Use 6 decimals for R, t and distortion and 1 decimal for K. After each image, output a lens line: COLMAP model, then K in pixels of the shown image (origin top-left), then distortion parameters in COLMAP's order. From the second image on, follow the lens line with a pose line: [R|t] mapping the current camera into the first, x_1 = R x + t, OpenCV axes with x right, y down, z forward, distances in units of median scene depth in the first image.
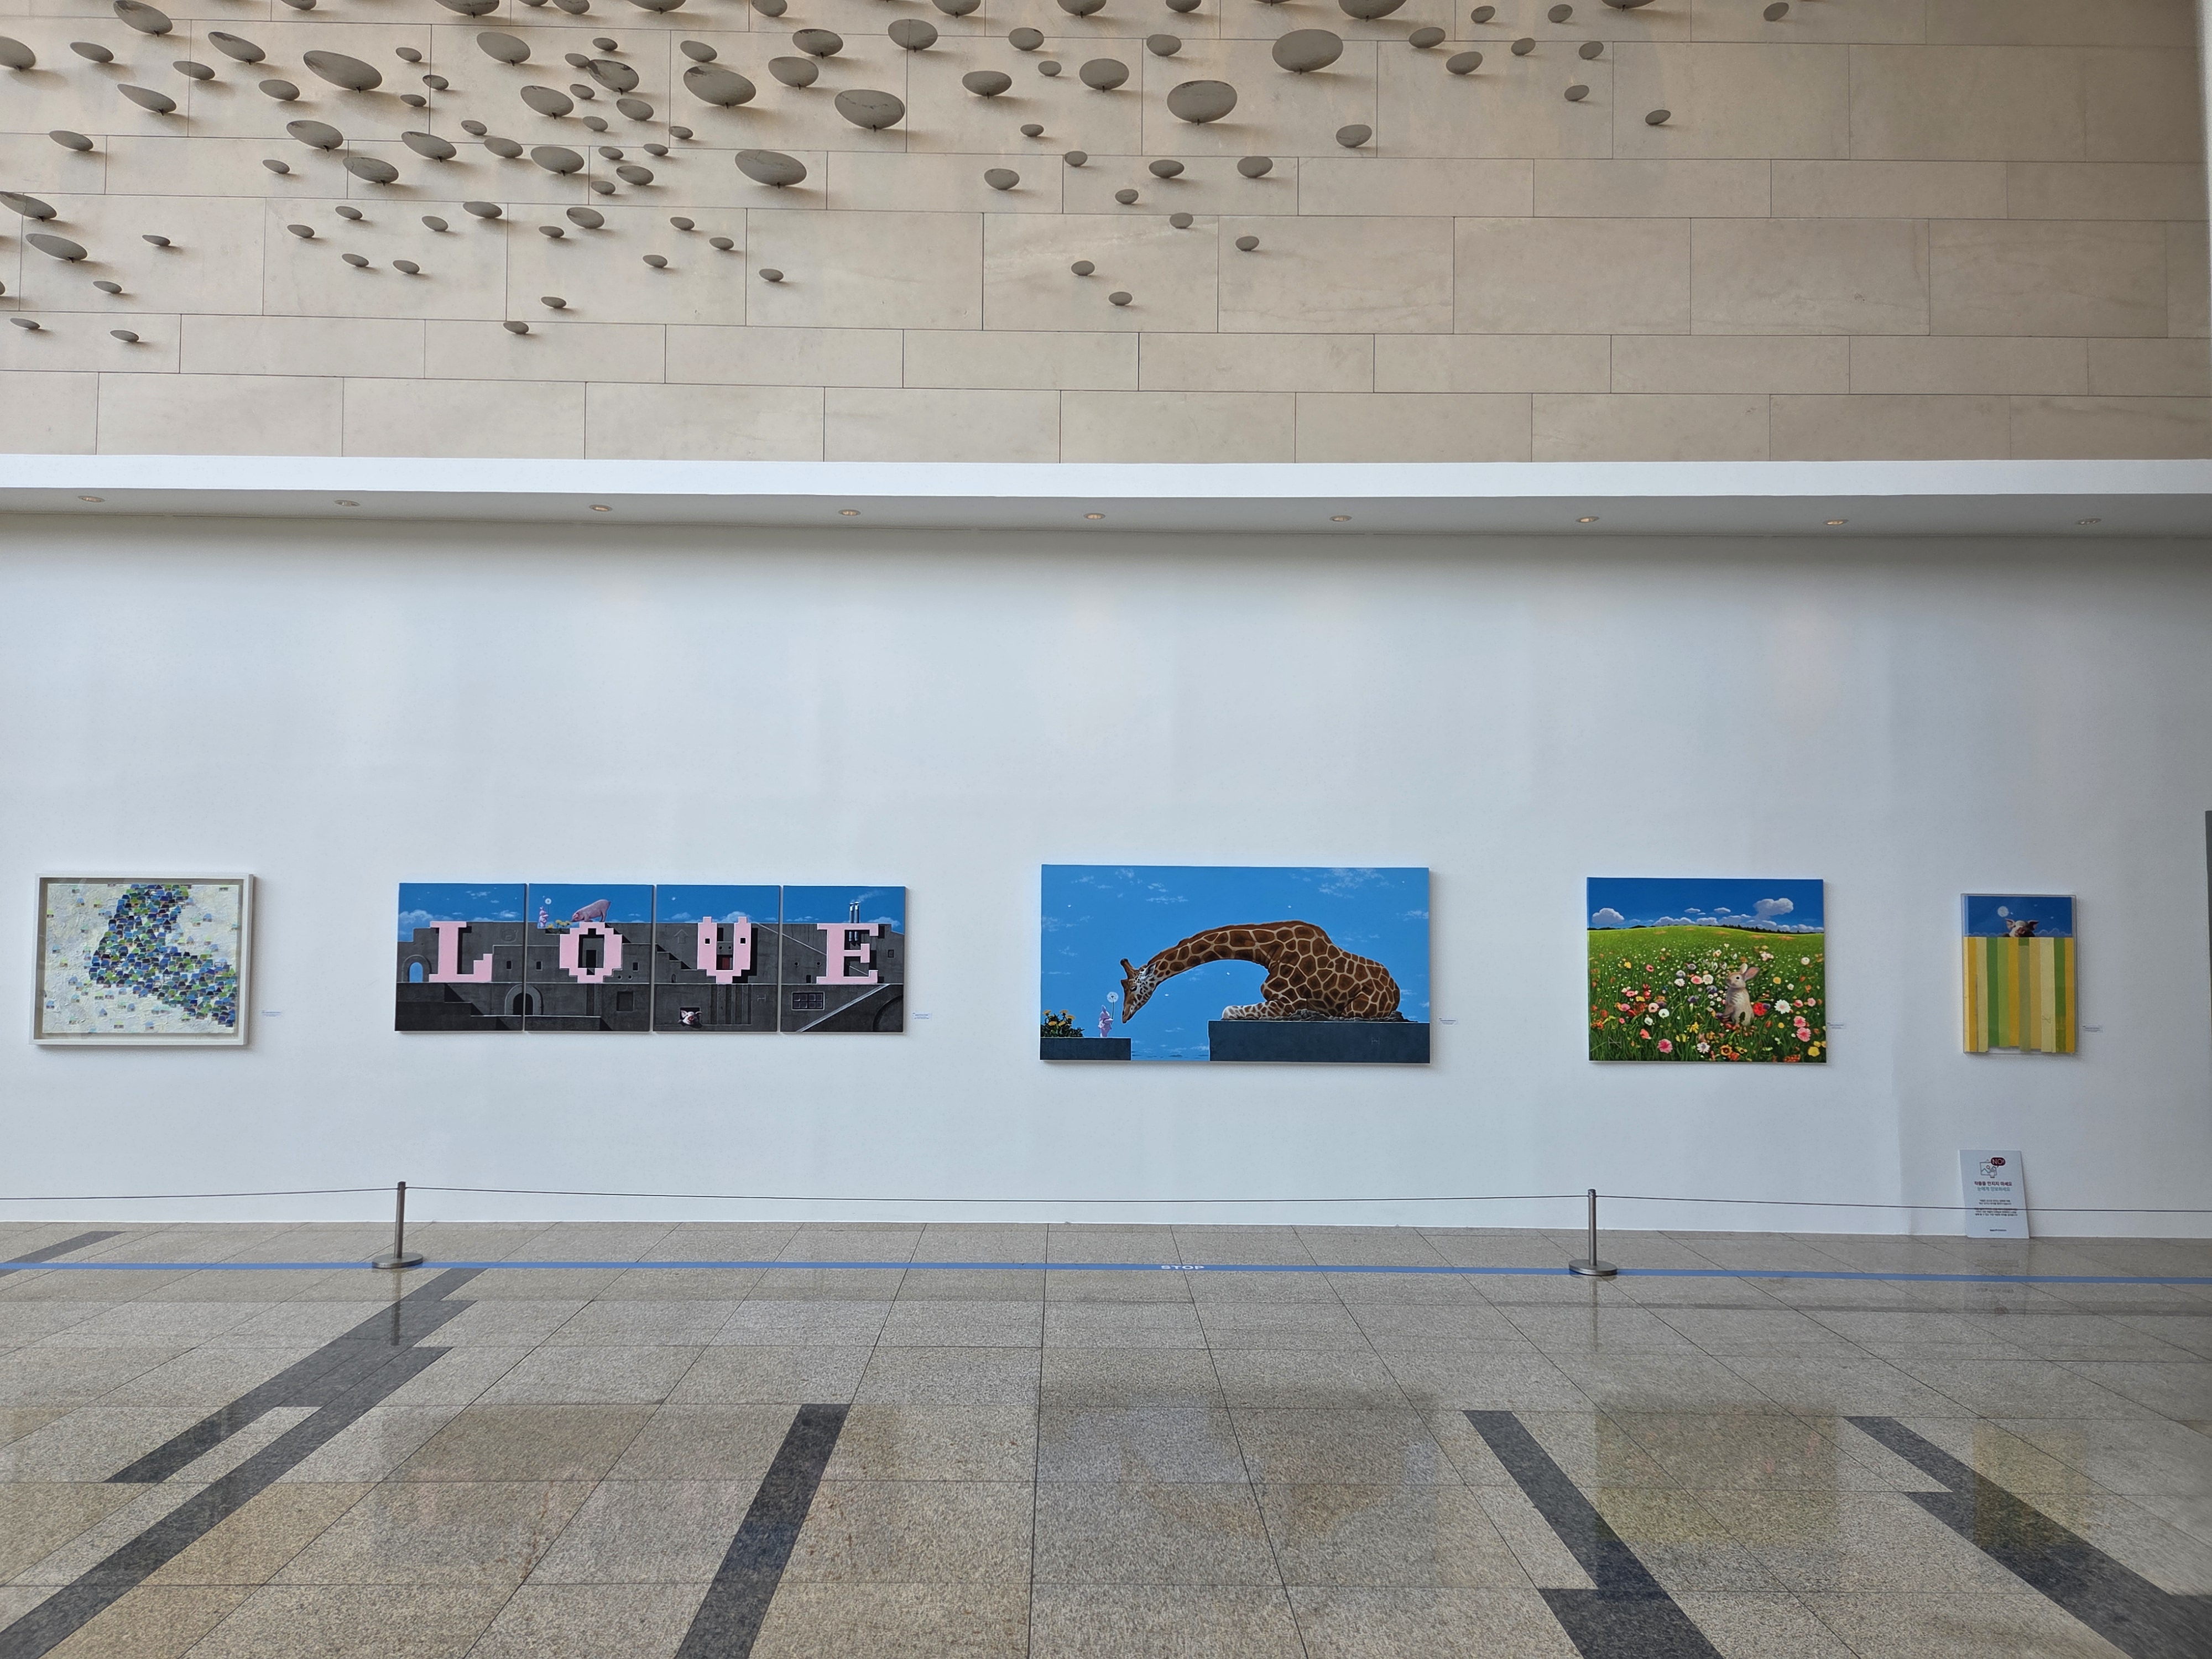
lens RADIAL K [[1508.2, 0, 1106.0], [0, 1508.2, 829.5], [0, 0, 1]] dist [0.071468, -0.050256]
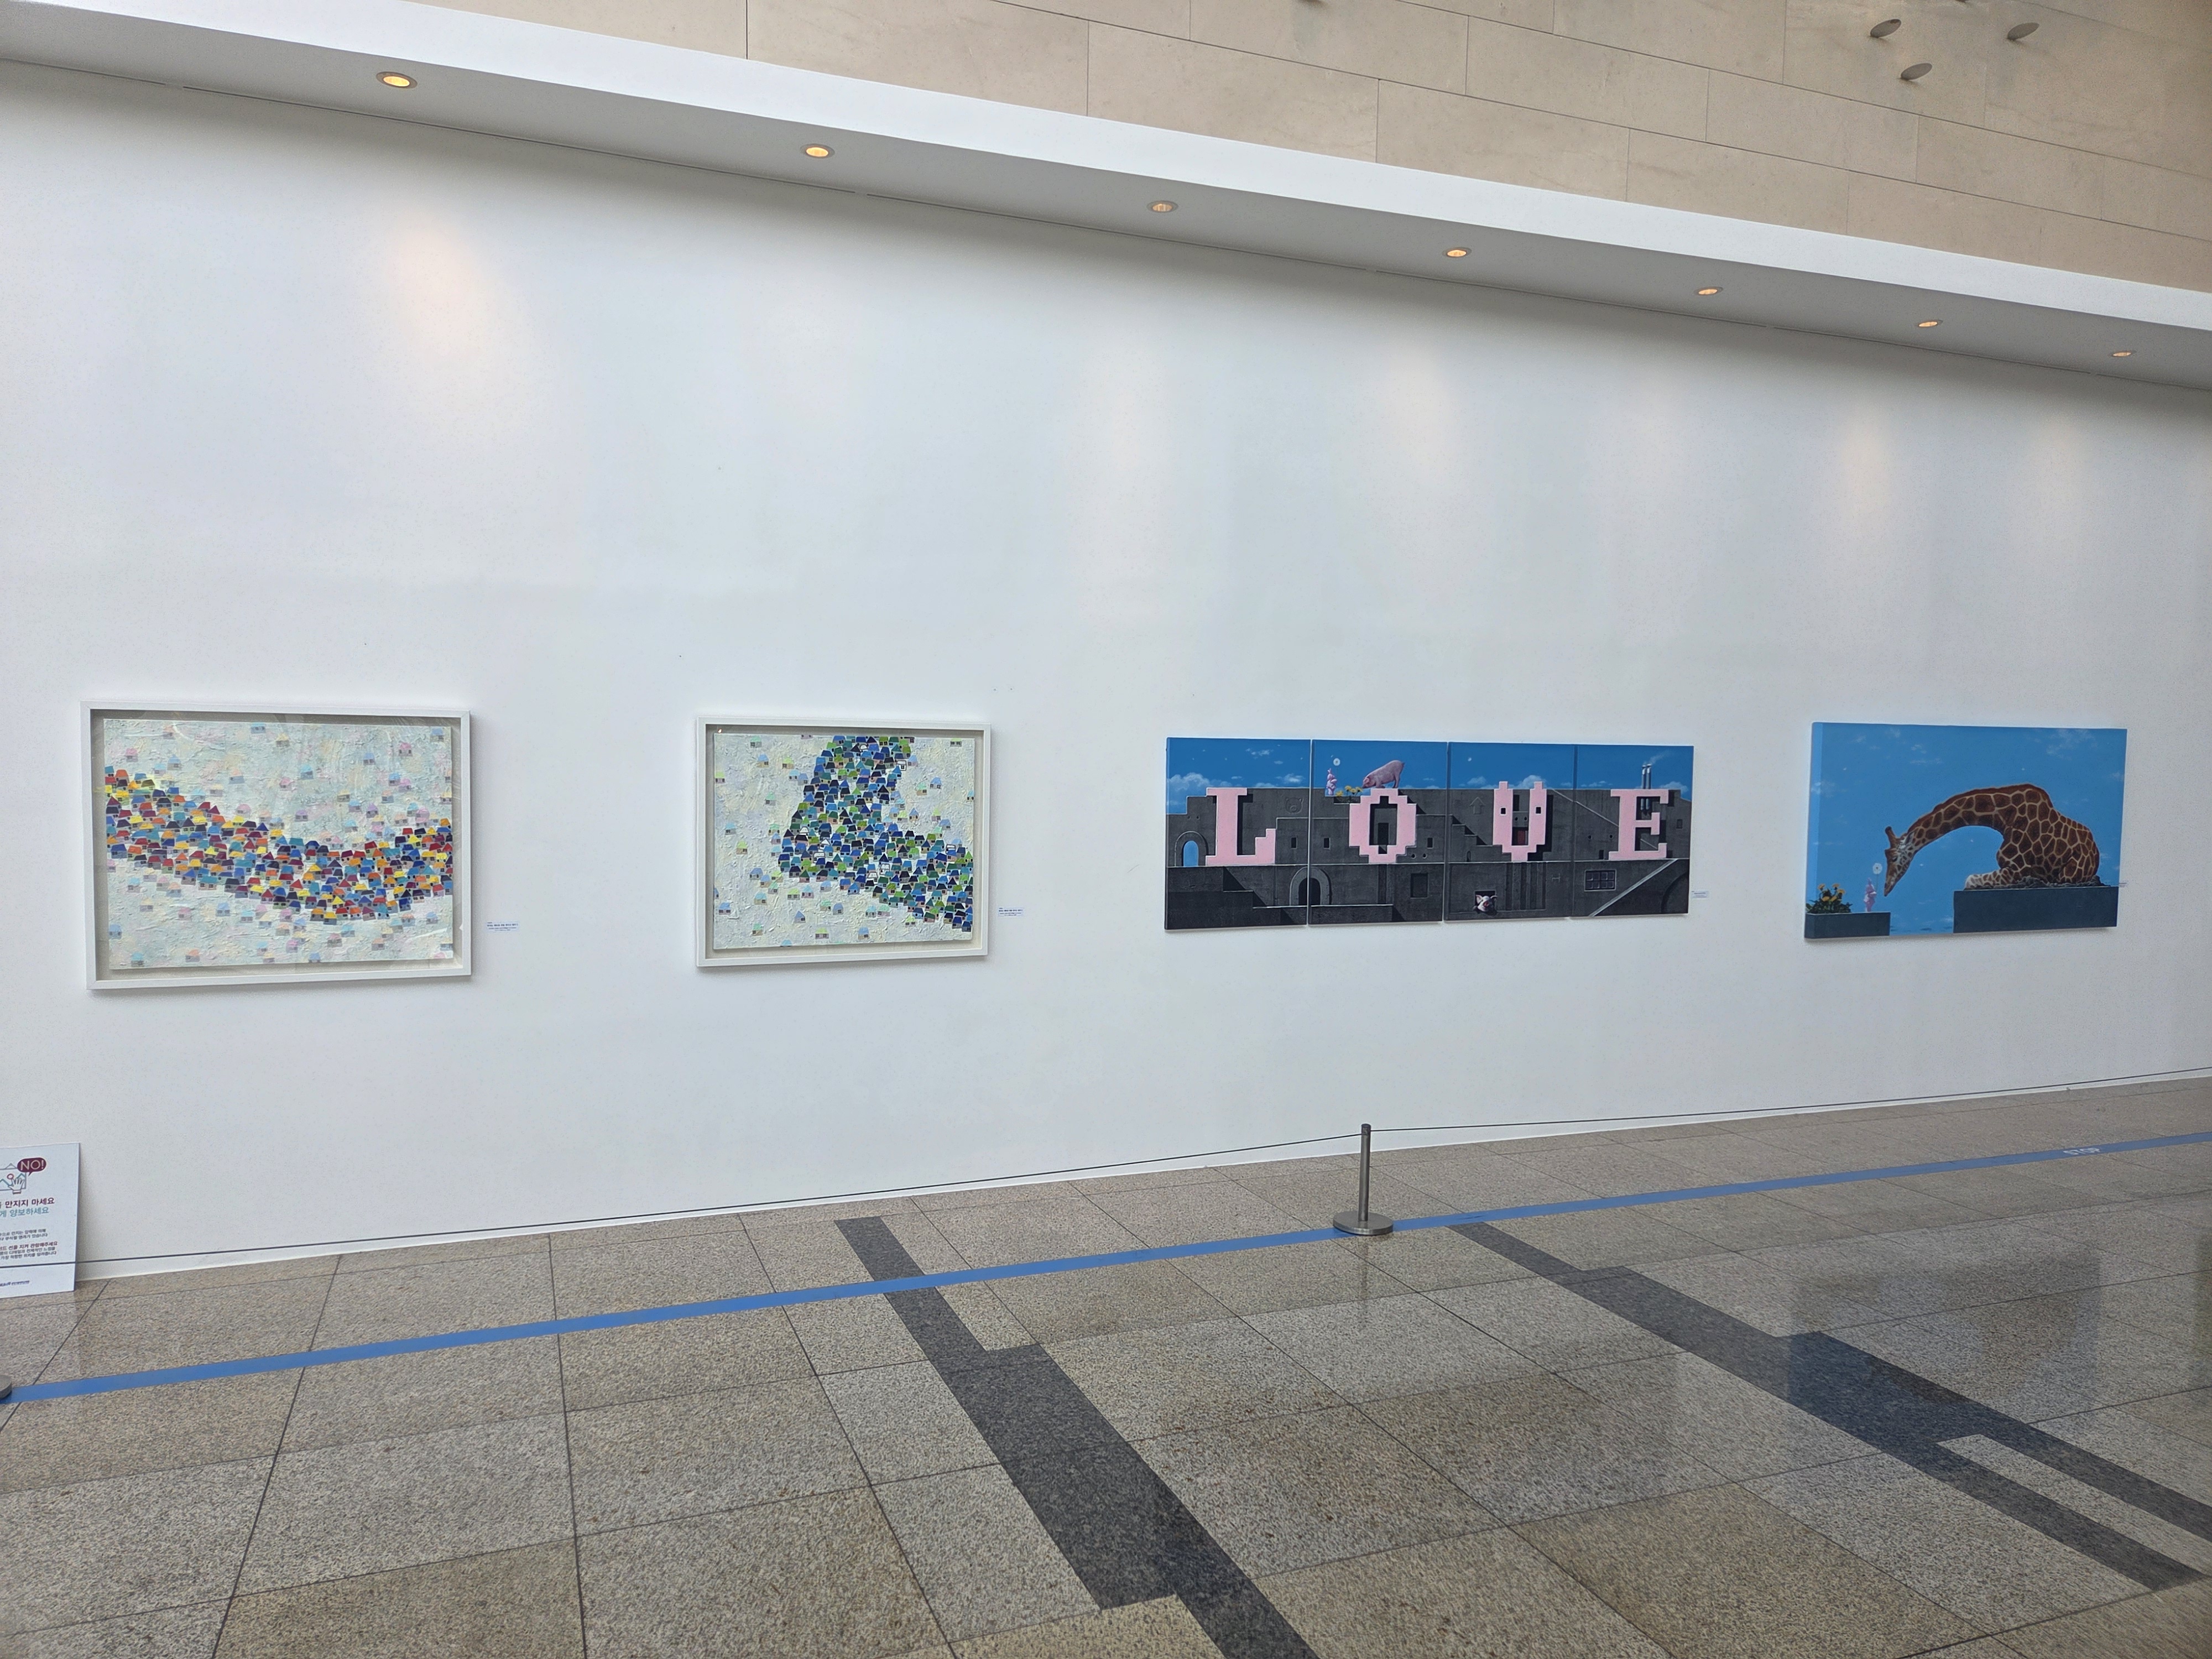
lens RADIAL K [[1508.2, 0, 1106.0], [0, 1508.2, 829.5], [0, 0, 1]] dist [0.071468, -0.050256]
pose [[0.932433, -0.013611, 0.361088, -0.765181], [-0.021961, 0.995308, 0.094229, 0.010556], [-0.360676, -0.095792, 0.927759, 0.310163]]
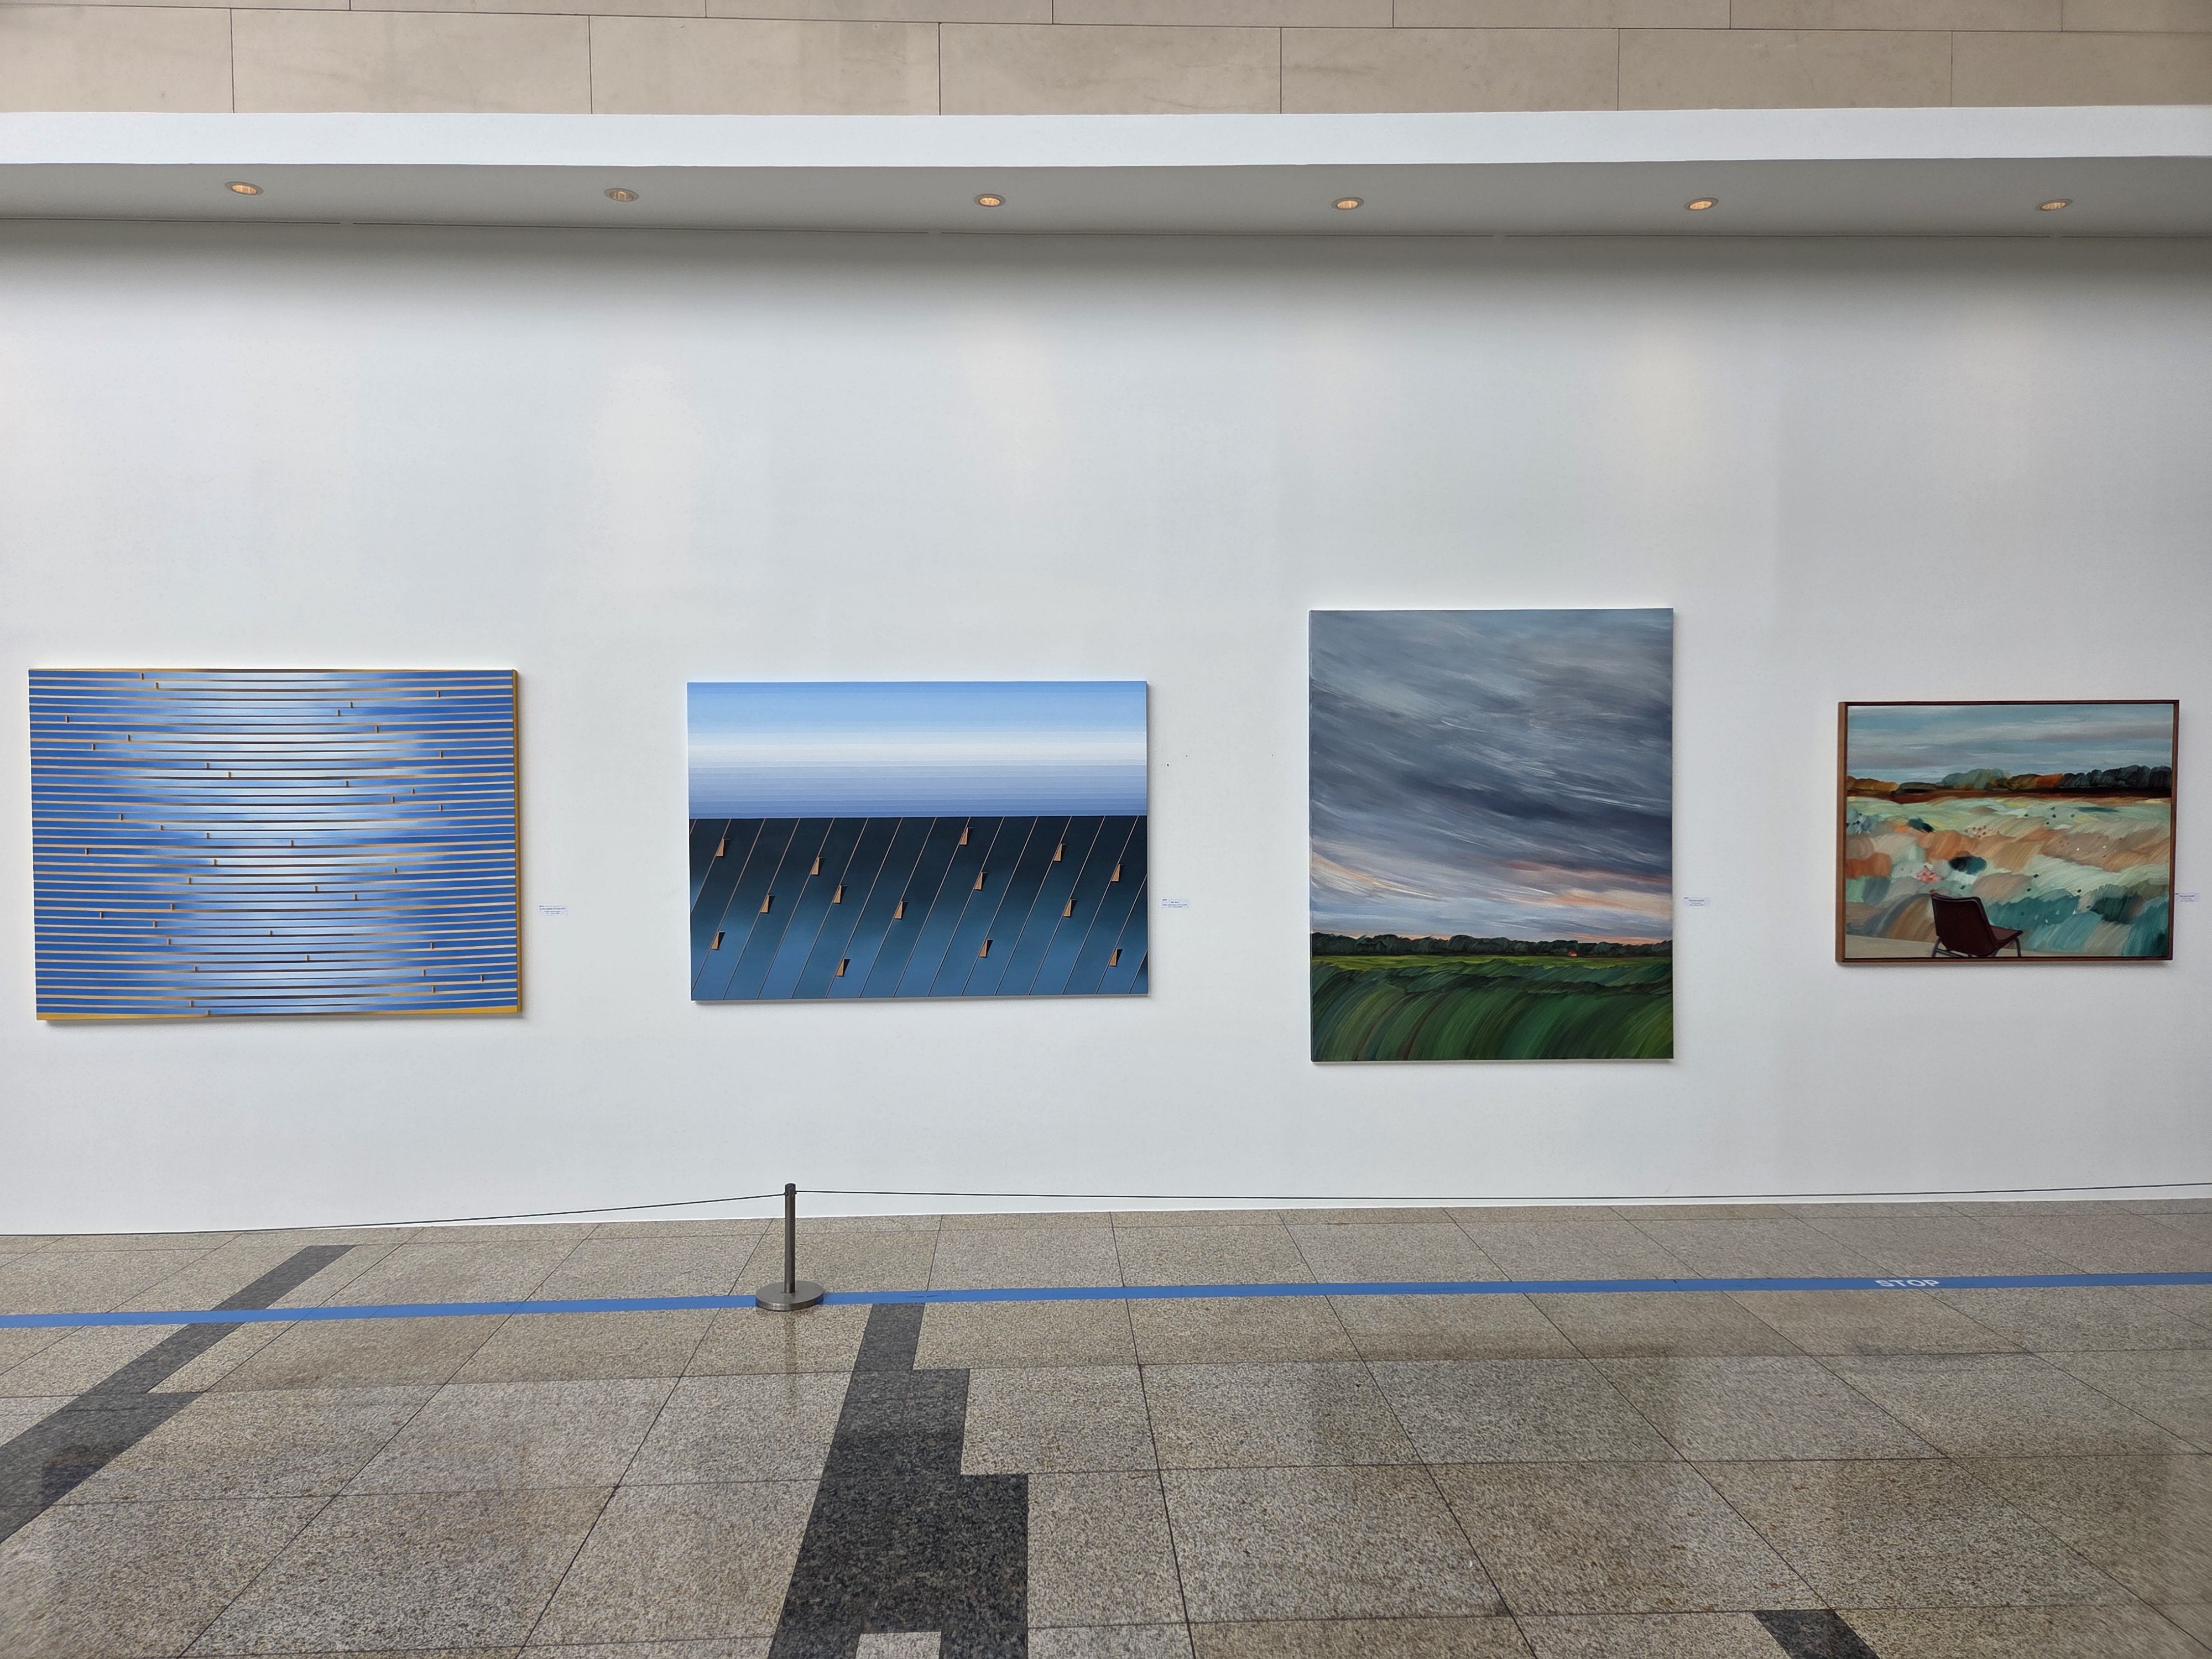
lens RADIAL K [[1501.8, 0, 1106.0], [0, 1501.8, 829.5], [0, 0, 1]] dist [0.062262, -0.044968]
pose [[0.999420, -0.017011, 0.029498, -0.297190], [0.014816, 0.997214, 0.073103, 0.021291], [-0.030659, -0.072624, 0.996888, 0.290583]]
